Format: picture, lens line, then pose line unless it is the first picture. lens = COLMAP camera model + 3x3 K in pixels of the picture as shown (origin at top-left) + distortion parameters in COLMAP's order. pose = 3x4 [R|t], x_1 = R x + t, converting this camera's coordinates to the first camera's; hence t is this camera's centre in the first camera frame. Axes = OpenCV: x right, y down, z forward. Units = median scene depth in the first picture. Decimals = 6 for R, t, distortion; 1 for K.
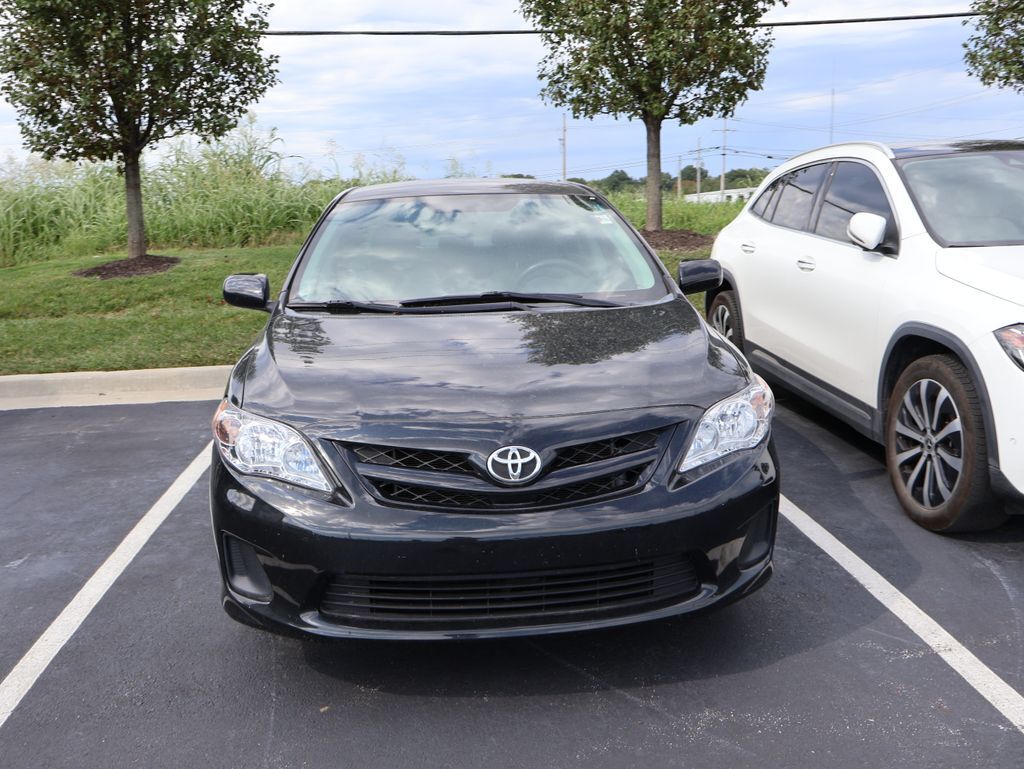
lens RADIAL K [[991.6, 0, 497.0], [0, 991.6, 362.7], [0, 0, 1]] dist [0.004783, -0.011527]
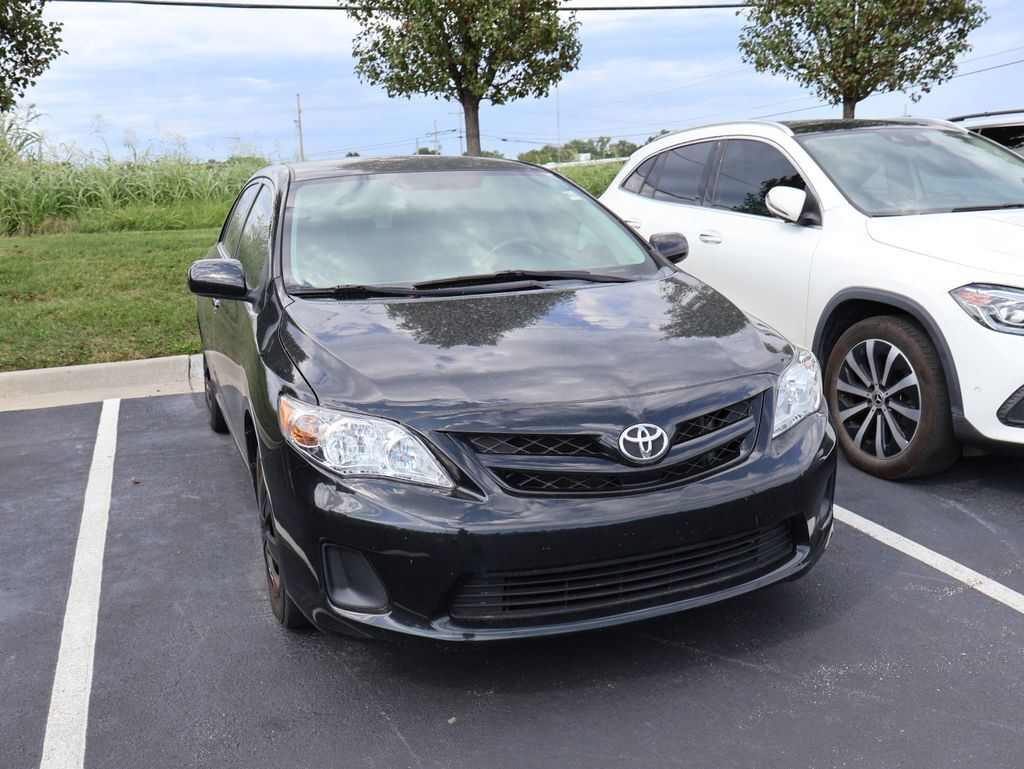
lens RADIAL K [[991.6, 0, 497.0], [0, 991.6, 362.7], [0, 0, 1]] dist [0.004783, -0.011527]
pose [[0.963470, -0.054804, 0.262148, -0.246022], [0.050523, 0.998457, 0.023051, -0.003702], [-0.263007, -0.008964, 0.964752, 0.064129]]
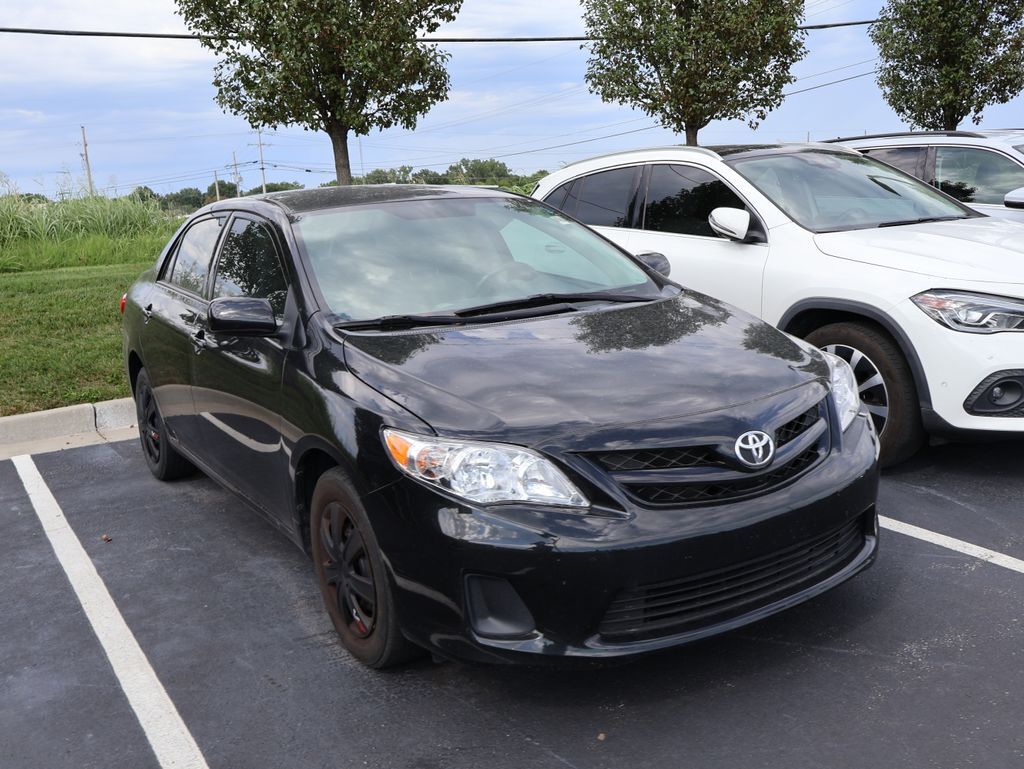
lens RADIAL K [[991.6, 0, 497.0], [0, 991.6, 362.7], [0, 0, 1]] dist [0.004783, -0.011527]
pose [[0.887655, -0.099296, 0.449677, -0.450125], [0.105968, 0.994315, 0.010381, -0.017136], [-0.448151, 0.038437, 0.893131, 0.131035]]
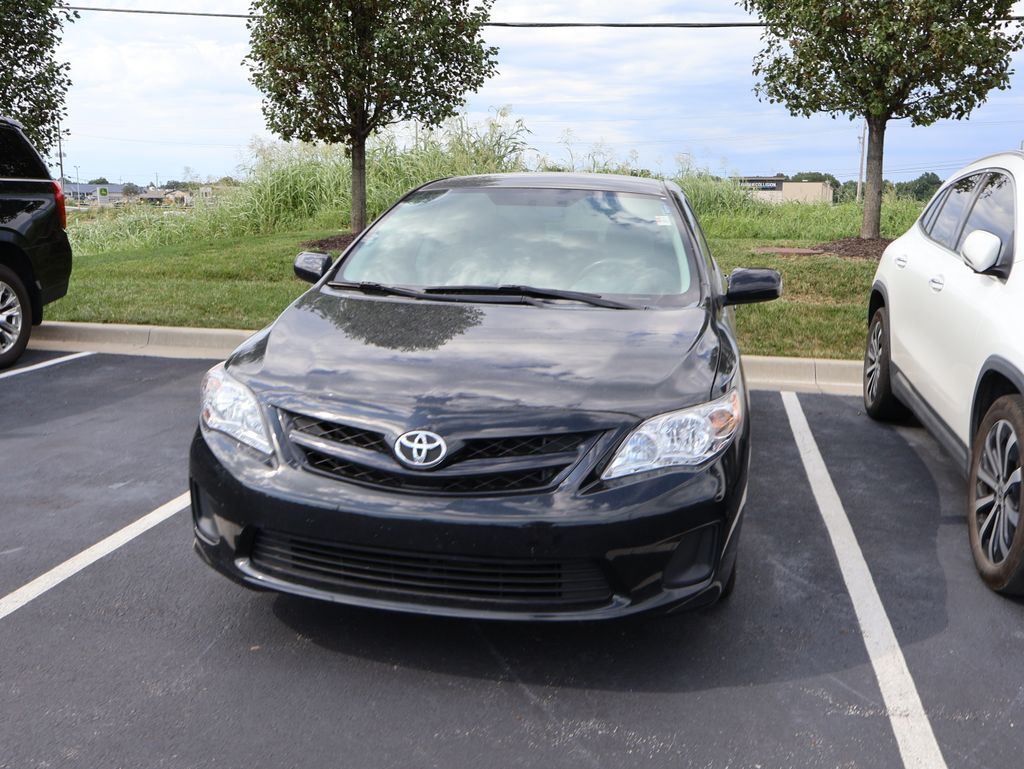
lens RADIAL K [[971.7, 0, 474.1], [0, 971.7, 382.4], [0, 0, 1]] dist [0.003573, -0.008359]
pose [[0.951110, 0.106375, -0.289954, 0.236354], [-0.096996, 0.994195, 0.046572, -0.012949], [0.293225, -0.016171, 0.955907, 0.029372]]
